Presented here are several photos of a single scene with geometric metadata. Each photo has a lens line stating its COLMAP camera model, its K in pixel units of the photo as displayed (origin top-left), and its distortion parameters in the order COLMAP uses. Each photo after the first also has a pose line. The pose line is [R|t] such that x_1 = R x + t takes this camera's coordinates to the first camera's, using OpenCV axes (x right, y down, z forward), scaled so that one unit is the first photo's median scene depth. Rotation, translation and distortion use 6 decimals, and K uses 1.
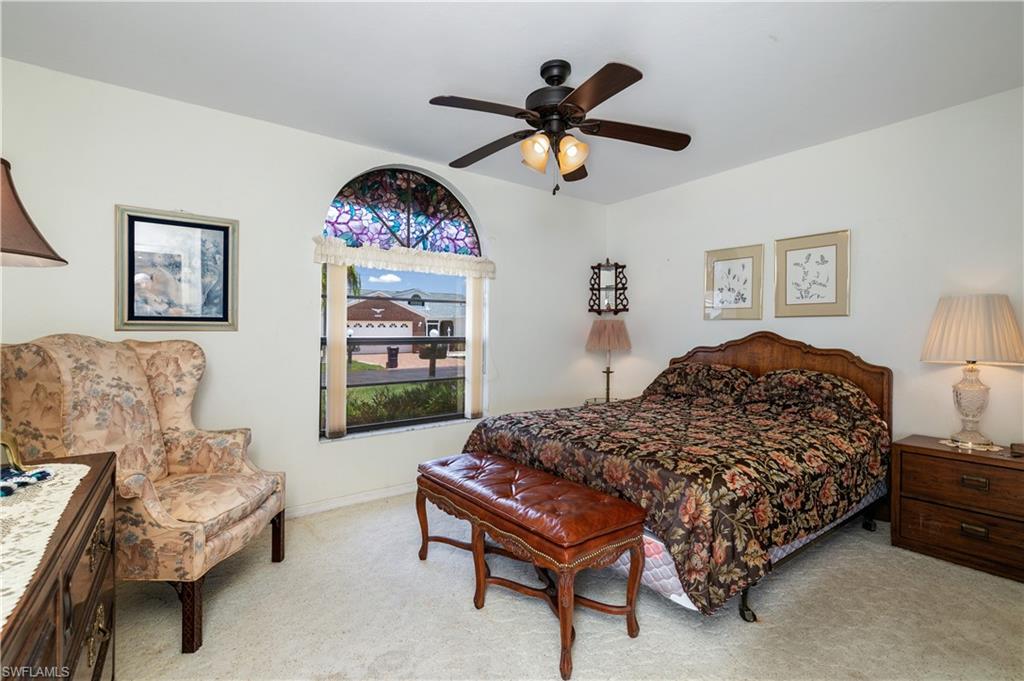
lens RADIAL K [[465.8, 0, 503.1], [0, 465.8, 332.6], [0, 0, 1]] dist [-0.000491, -0.000889]
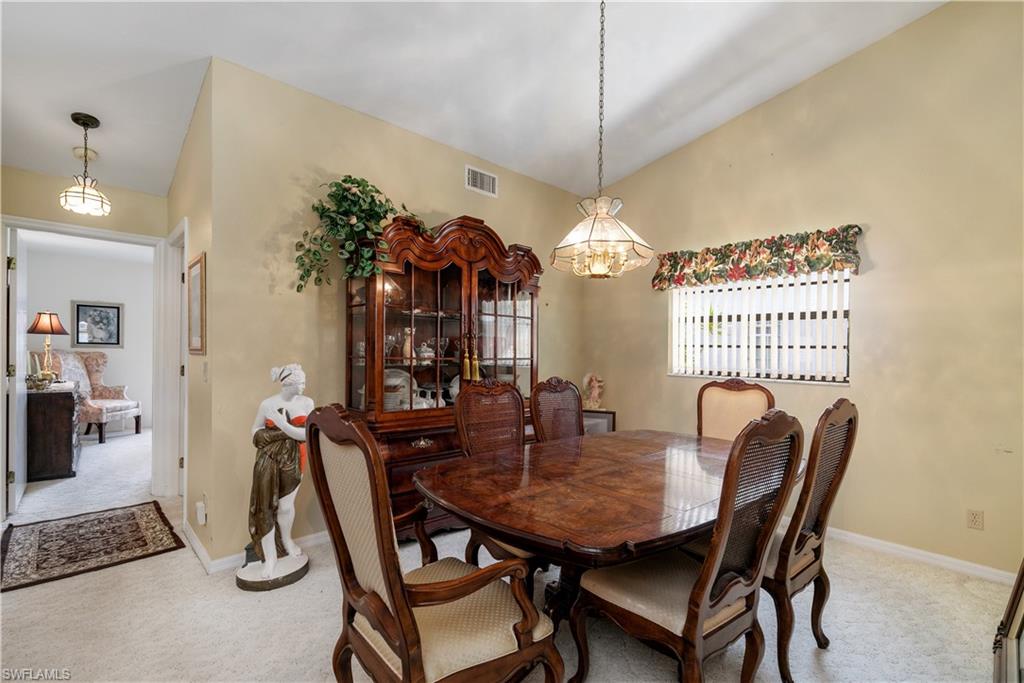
lens RADIAL K [[465.8, 0, 506.7], [0, 465.8, 348.4], [0, 0, 1]] dist [-0.000491, -0.000889]
pose [[0.993459, 0.001655, 0.114180, 1.260282], [-0.001522, 0.999998, -0.001252, -0.003173], [-0.114182, 0.001070, 0.993459, -1.820478]]
